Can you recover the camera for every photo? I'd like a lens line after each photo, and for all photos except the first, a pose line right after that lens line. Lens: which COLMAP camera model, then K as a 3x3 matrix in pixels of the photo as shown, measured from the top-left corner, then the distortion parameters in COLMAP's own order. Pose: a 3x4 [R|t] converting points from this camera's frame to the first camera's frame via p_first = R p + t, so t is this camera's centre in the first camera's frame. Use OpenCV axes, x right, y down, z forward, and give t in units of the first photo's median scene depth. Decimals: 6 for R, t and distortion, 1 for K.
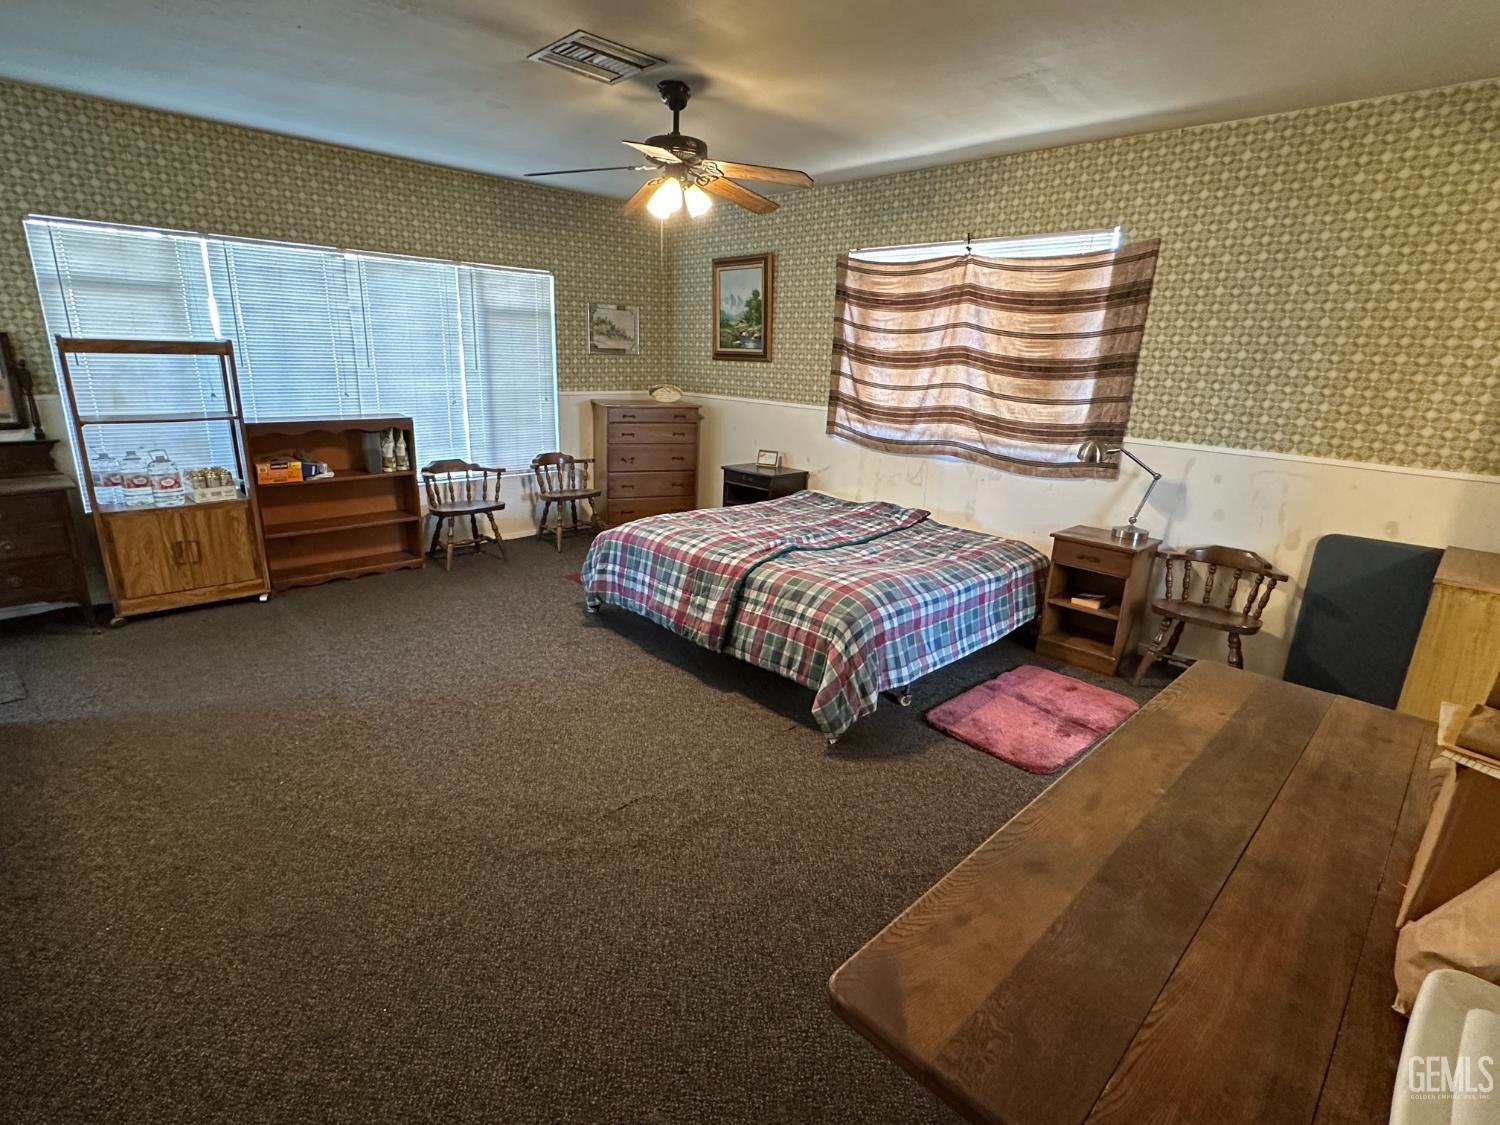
lens RADIAL K [[720.1, 0, 748.7], [0, 720.1, 555.6], [0, 0, 1]] dist [-0.004778, 0.000291]
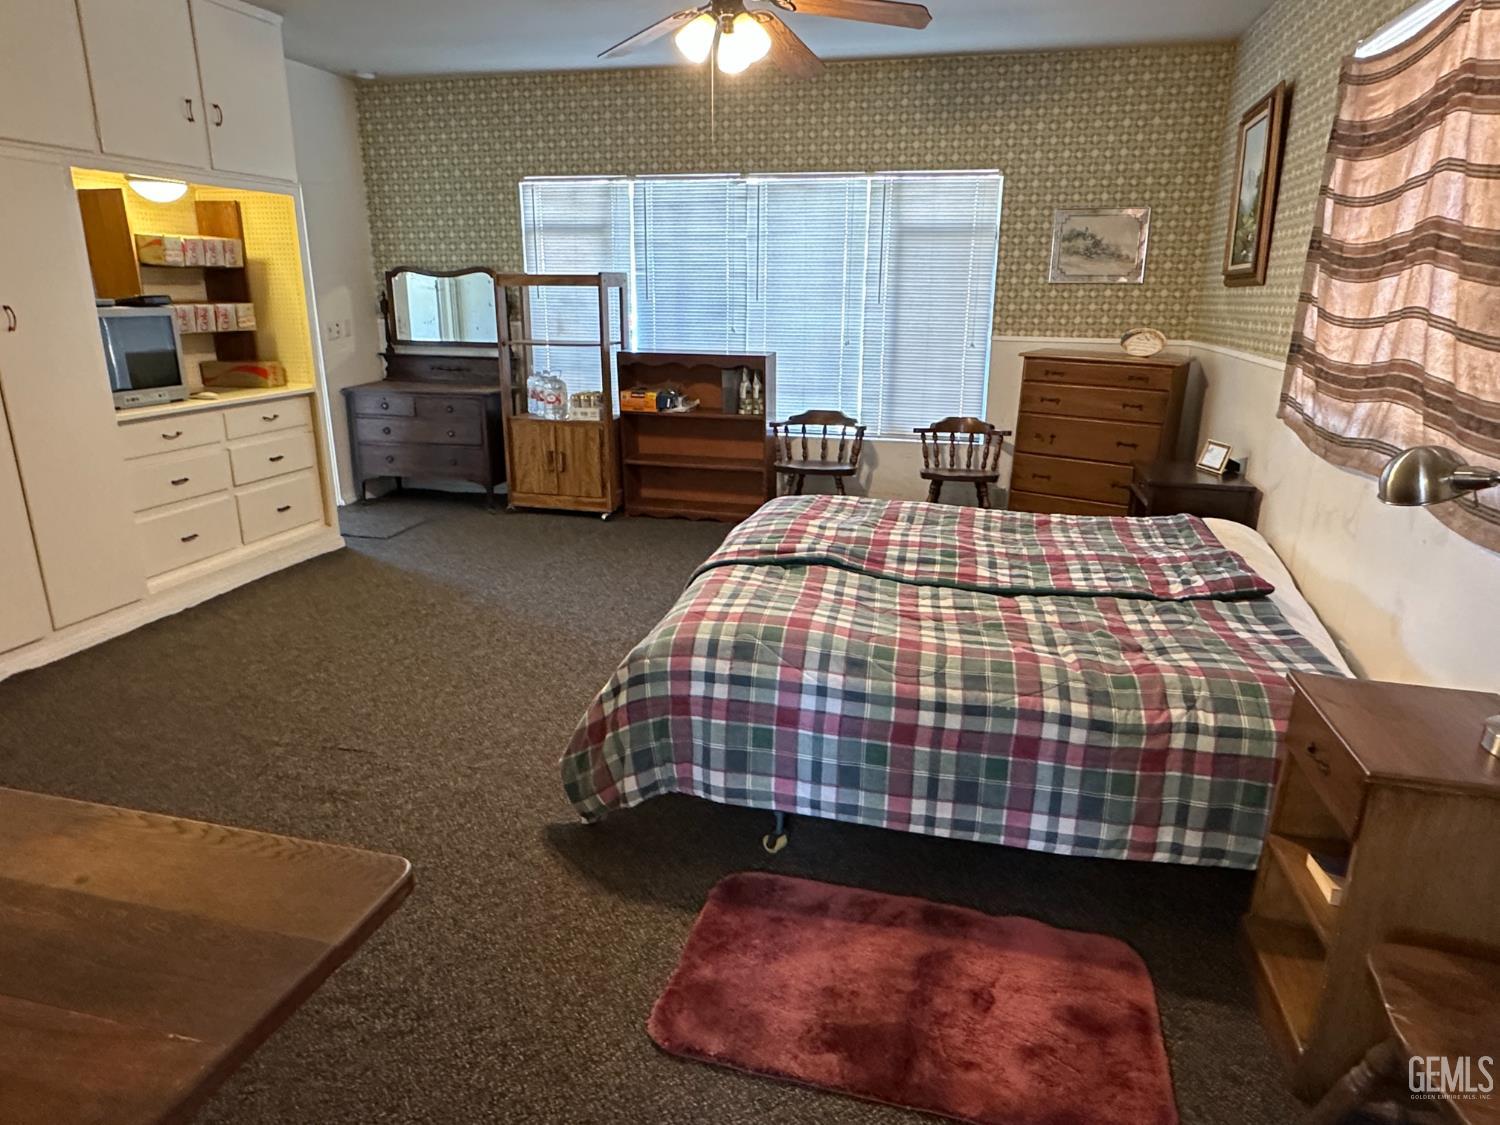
lens RADIAL K [[926.5, 0, 749.4], [0, 926.5, 563.5], [0, 0, 1]] dist [-0.015931, 0.009238]
pose [[0.541263, 0.212010, -0.813687, 0.555023], [-0.222692, 0.969281, 0.104416, -0.063236], [0.810828, 0.124685, 0.571849, 0.394642]]
